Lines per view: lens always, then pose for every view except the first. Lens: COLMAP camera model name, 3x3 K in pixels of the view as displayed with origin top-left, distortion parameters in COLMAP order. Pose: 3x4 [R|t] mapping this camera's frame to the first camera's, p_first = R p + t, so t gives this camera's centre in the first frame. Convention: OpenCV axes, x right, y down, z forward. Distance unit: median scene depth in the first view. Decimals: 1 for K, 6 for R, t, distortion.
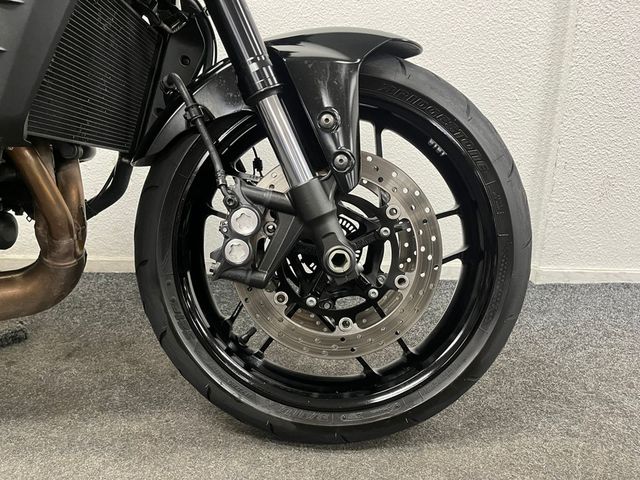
lens RADIAL K [[486.3, 0, 320.0], [0, 486.3, 240.0], [0, 0, 1]] dist [0.050047, -0.079154]
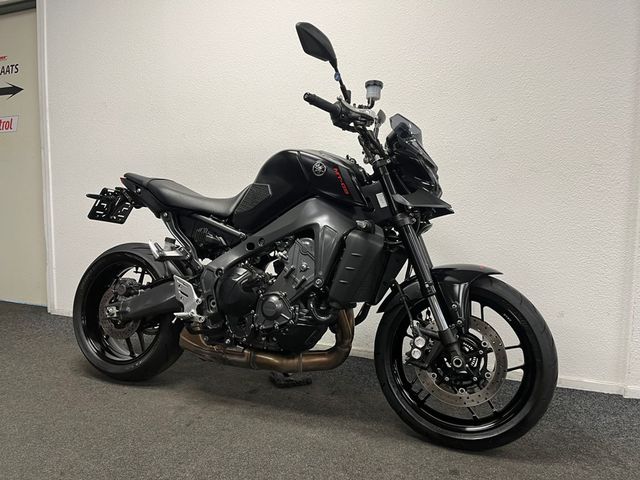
lens RADIAL K [[486.3, 0, 320.0], [0, 486.3, 240.0], [0, 0, 1]] dist [0.050047, -0.079154]
pose [[0.930202, 0.028457, -0.365943, 0.247961], [-0.094362, 0.982021, -0.163496, -0.084744], [0.354711, 0.186616, 0.916163, -1.448057]]
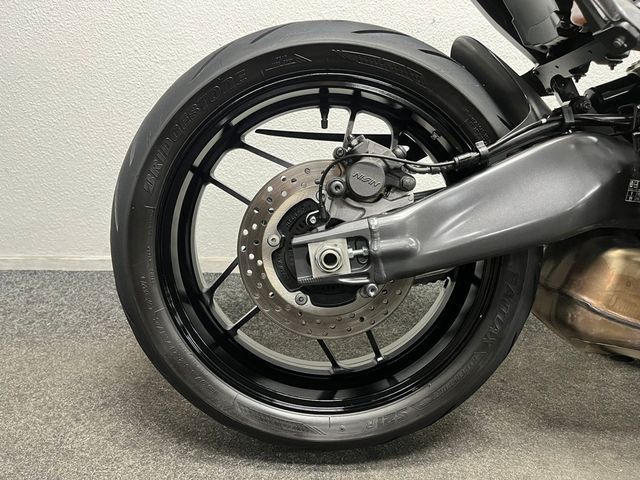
lens RADIAL K [[486.3, 0, 320.0], [0, 486.3, 240.0], [0, 0, 1]] dist [0.050047, -0.079154]
pose [[0.999679, -0.004676, 0.024882, -2.022599], [0.003853, 0.999447, 0.033022, -0.079950], [-0.025023, -0.032915, 0.999145, 0.045209]]
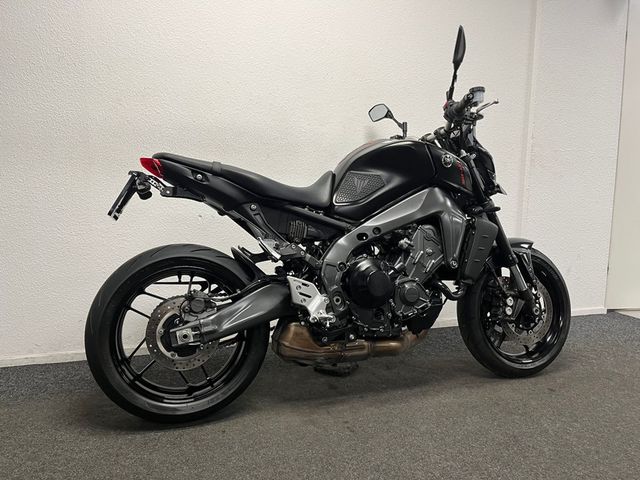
lens RADIAL K [[486.3, 0, 320.0], [0, 486.3, 240.0], [0, 0, 1]] dist [0.050047, -0.079154]
pose [[0.941533, -0.036273, 0.334963, -2.137653], [0.082410, 0.988783, -0.124568, -0.127153], [-0.326688, 0.144889, 0.933961, -1.491297]]
